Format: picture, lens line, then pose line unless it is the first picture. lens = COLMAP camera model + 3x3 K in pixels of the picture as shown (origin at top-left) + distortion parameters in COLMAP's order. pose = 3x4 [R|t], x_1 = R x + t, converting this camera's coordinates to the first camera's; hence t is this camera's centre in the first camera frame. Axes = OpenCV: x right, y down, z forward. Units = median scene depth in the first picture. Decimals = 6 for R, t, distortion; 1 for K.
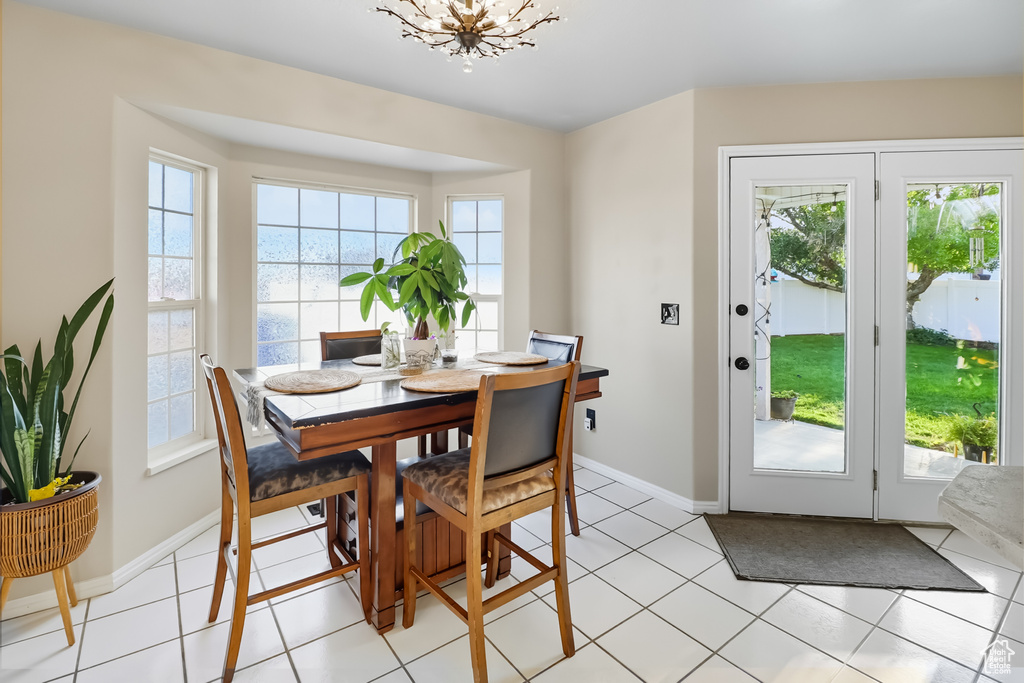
lens RADIAL K [[490.9, 0, 516.4], [0, 490.9, 284.3], [0, 0, 1]] dist [-0.011639, -0.003478]
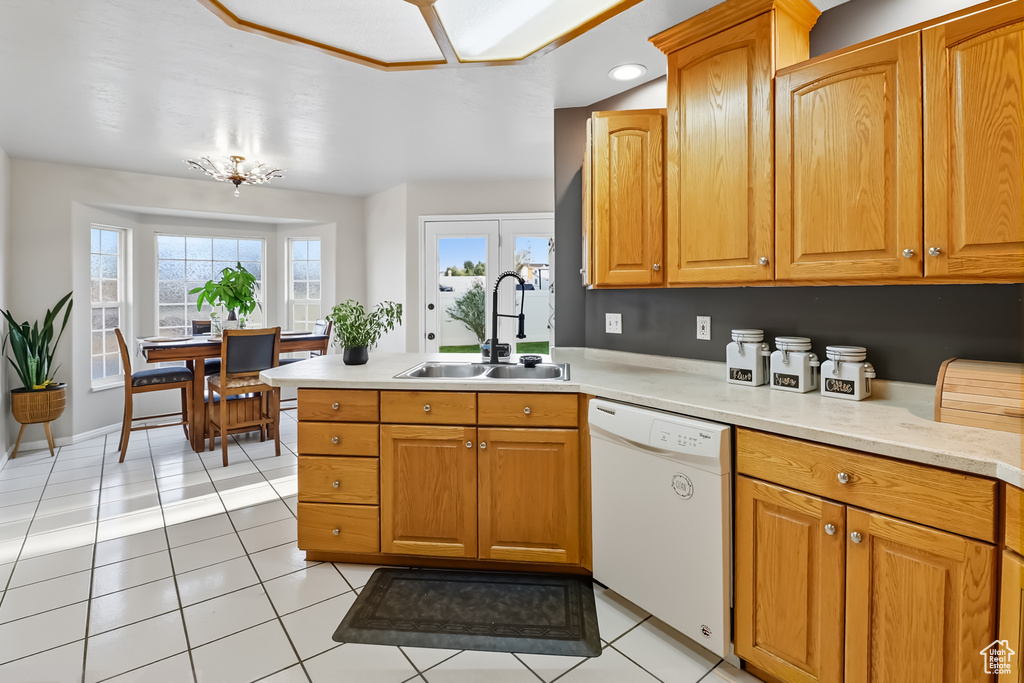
lens RADIAL K [[490.9, 0, 512.0], [0, 490.9, 295.4], [0, 0, 1]] dist [-0.011639, -0.003478]
pose [[0.999315, -0.005365, 0.036630, 0.936926], [0.005206, 0.999977, 0.004450, 0.006783], [-0.036653, -0.004256, 0.999319, -1.098688]]
